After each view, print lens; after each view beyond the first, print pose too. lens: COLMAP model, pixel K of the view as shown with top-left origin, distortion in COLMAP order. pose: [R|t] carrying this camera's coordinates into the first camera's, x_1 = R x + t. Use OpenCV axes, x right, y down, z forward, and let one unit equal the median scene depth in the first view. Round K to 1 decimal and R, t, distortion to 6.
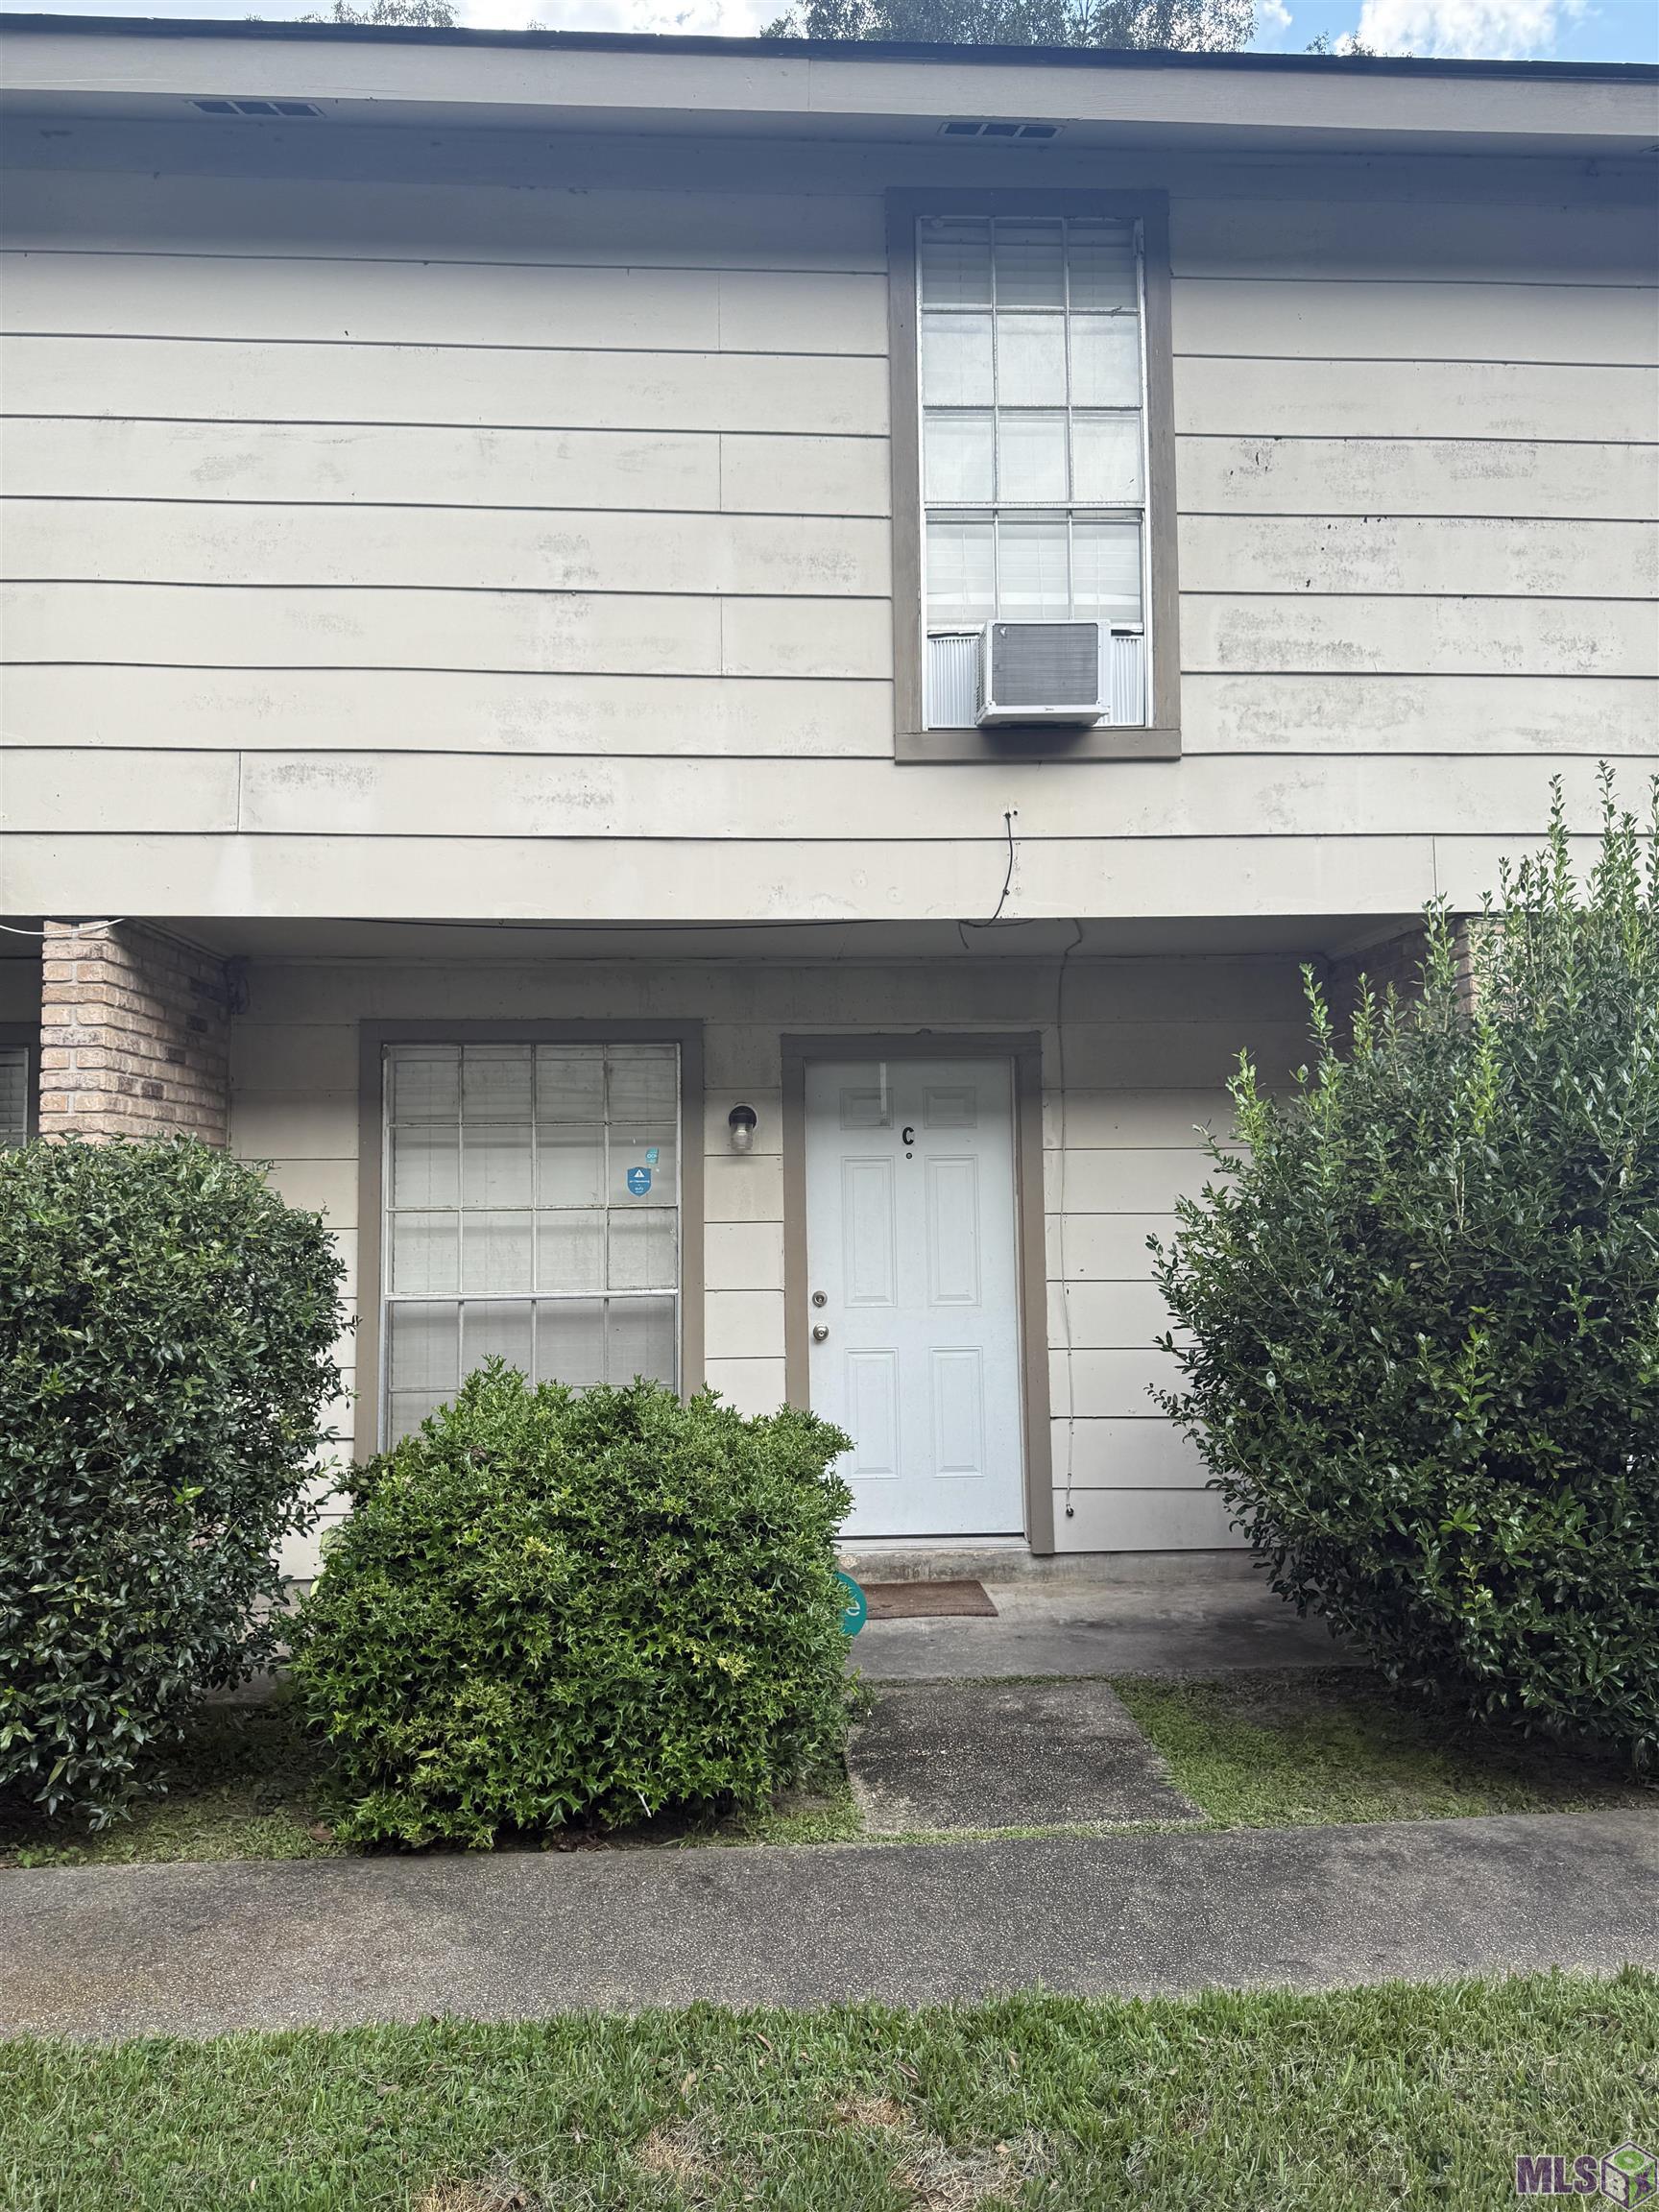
lens RADIAL K [[1586.1, 0, 826.9], [0, 1586.1, 1082.9], [0, 0, 1]] dist [0.005471, -0.001277]
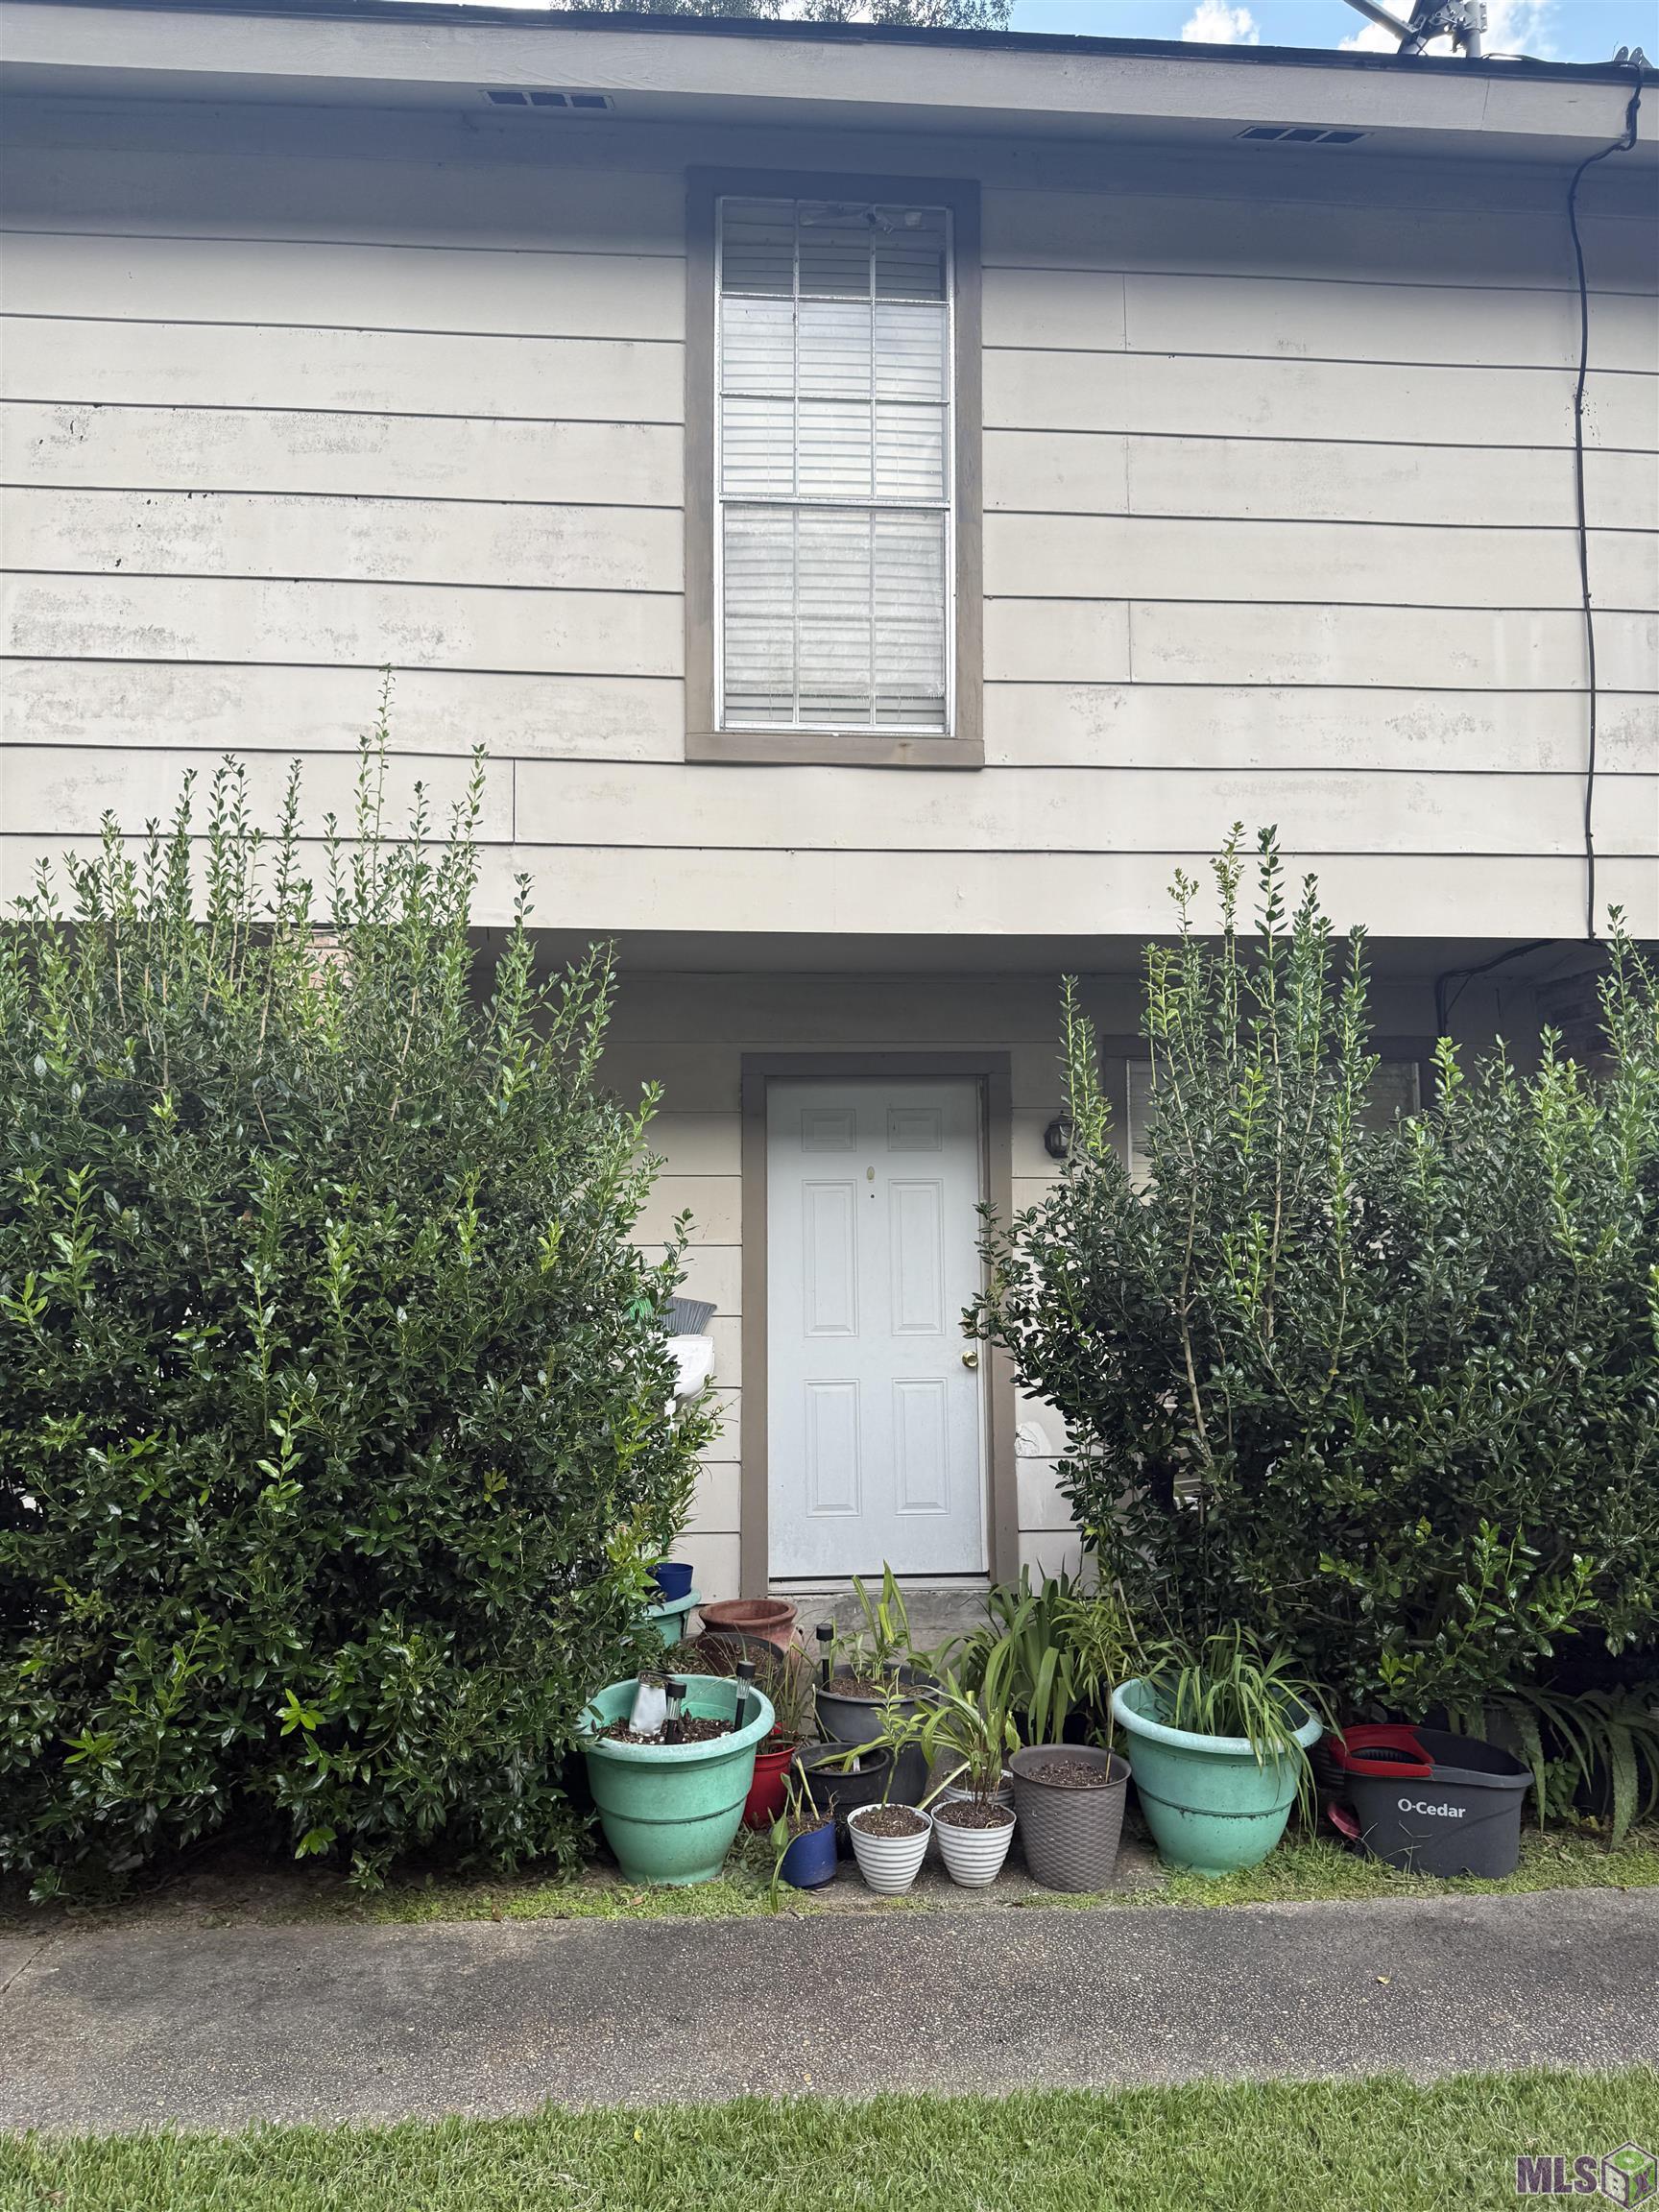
lens RADIAL K [[1648.4, 0, 829.5], [0, 1648.4, 1106.0], [0, 0, 1]] dist [-0.013846, -0.000452]
pose [[0.999795, 0.020186, -0.001239, 0.139995], [-0.020183, 0.999793, 0.002406, -0.001895], [0.001287, -0.002381, 0.999996, 0.009030]]
